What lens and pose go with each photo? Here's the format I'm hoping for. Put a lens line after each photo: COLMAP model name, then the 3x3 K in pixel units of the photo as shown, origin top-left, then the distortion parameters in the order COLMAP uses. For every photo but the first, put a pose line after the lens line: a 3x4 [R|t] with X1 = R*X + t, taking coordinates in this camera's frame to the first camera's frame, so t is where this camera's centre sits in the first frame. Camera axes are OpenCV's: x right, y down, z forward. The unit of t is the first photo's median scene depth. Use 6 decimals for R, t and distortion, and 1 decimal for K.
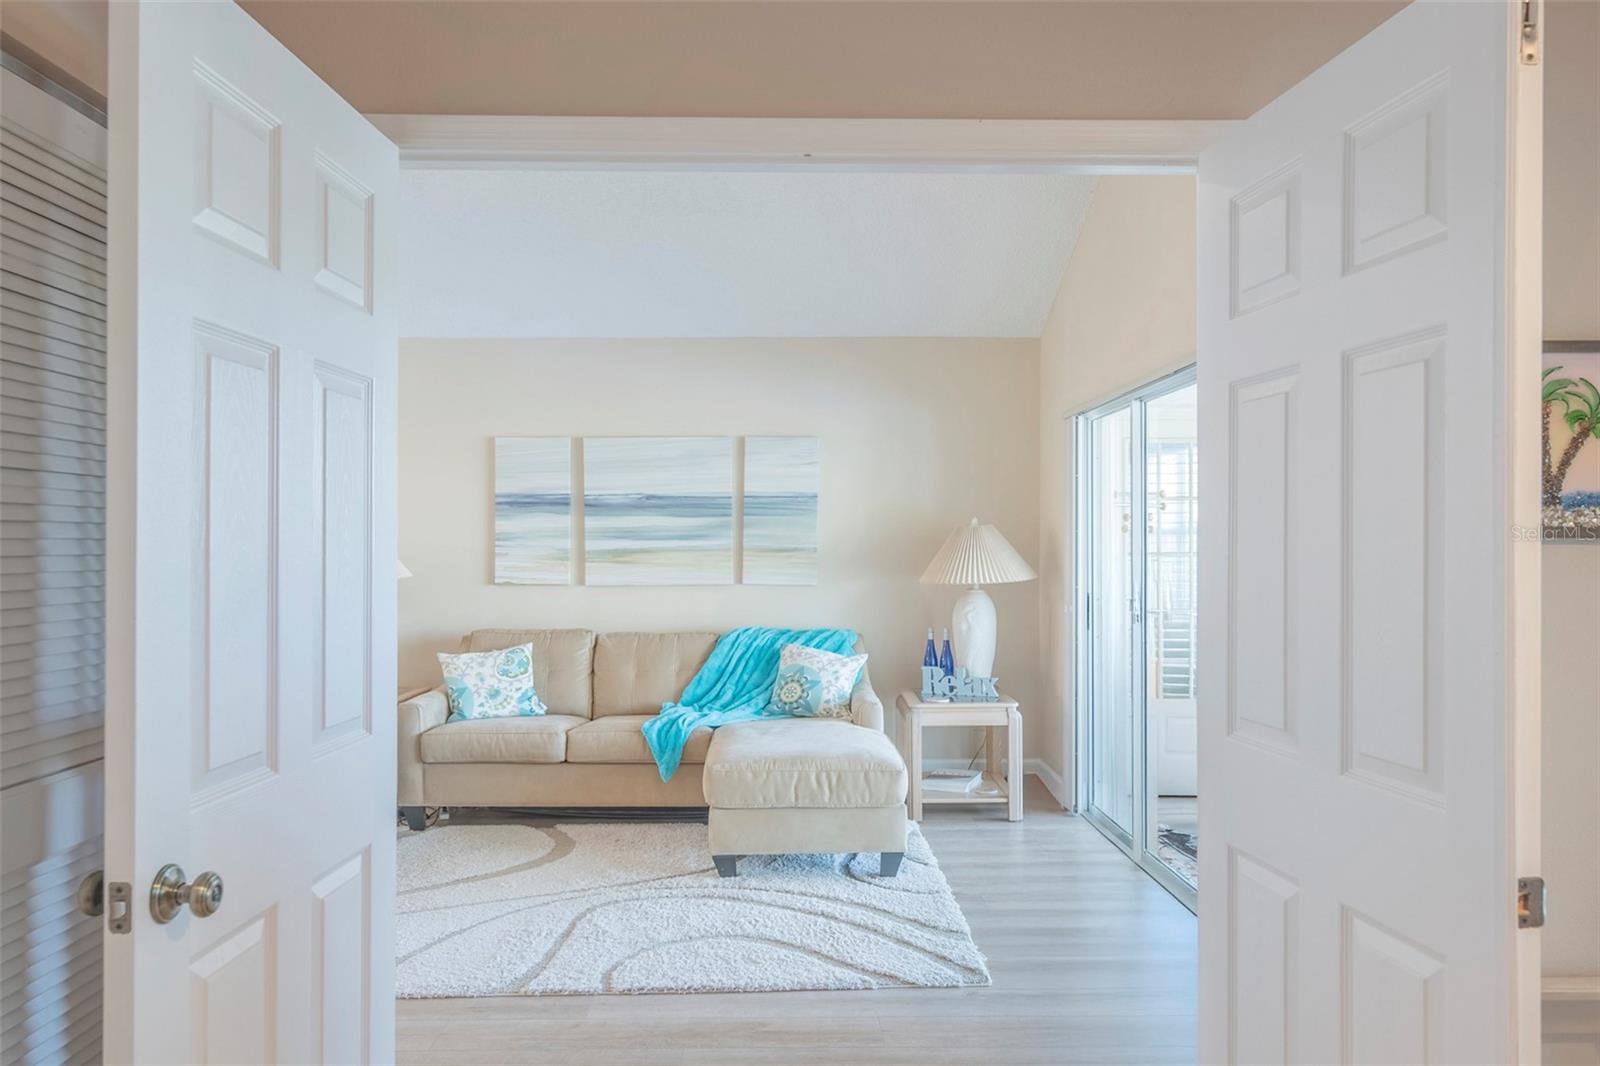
lens RADIAL K [[1153.1, 0, 800.0], [0, 1153.1, 533.0], [0, 0, 1]] dist [0.002256, 0.000947]
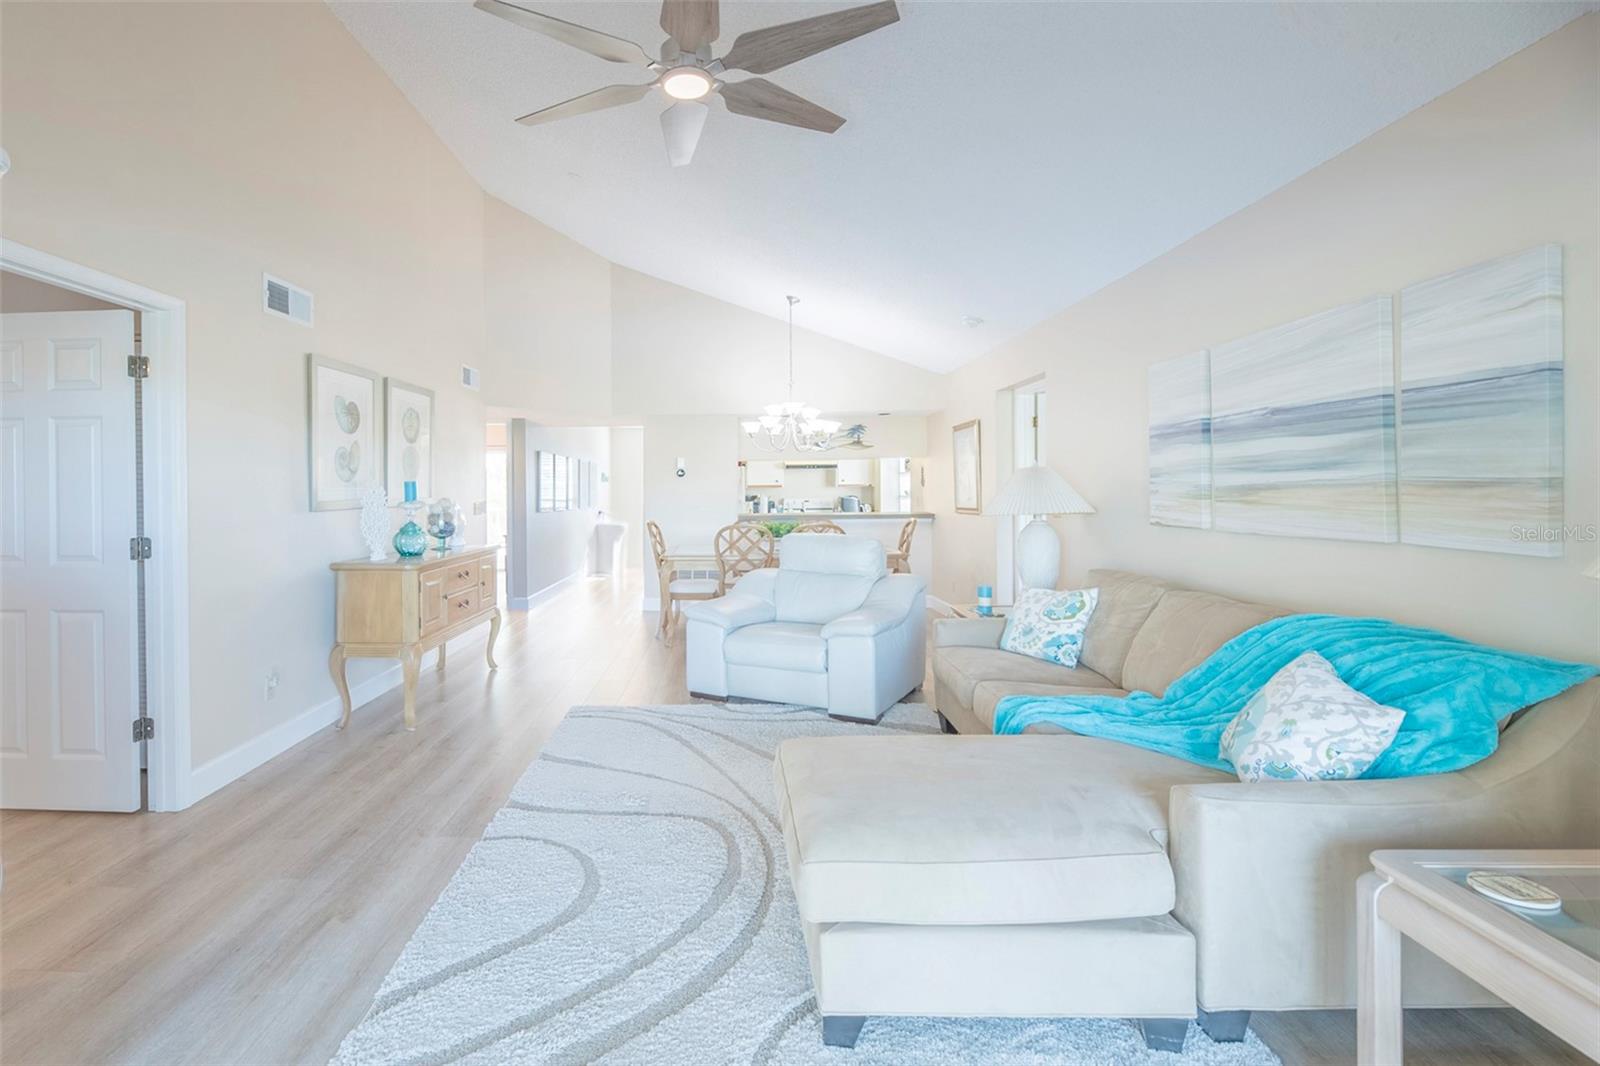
lens RADIAL K [[693.6, 0, 723.5], [0, 693.6, 489.7], [0, 0, 1]] dist [-0.000484, -0.000110]
pose [[-0.015334, -0.003023, -0.999878, 0.302321], [0.015730, 0.999871, -0.003264, 0.013190], [0.999759, -0.015778, -0.015284, 0.668528]]
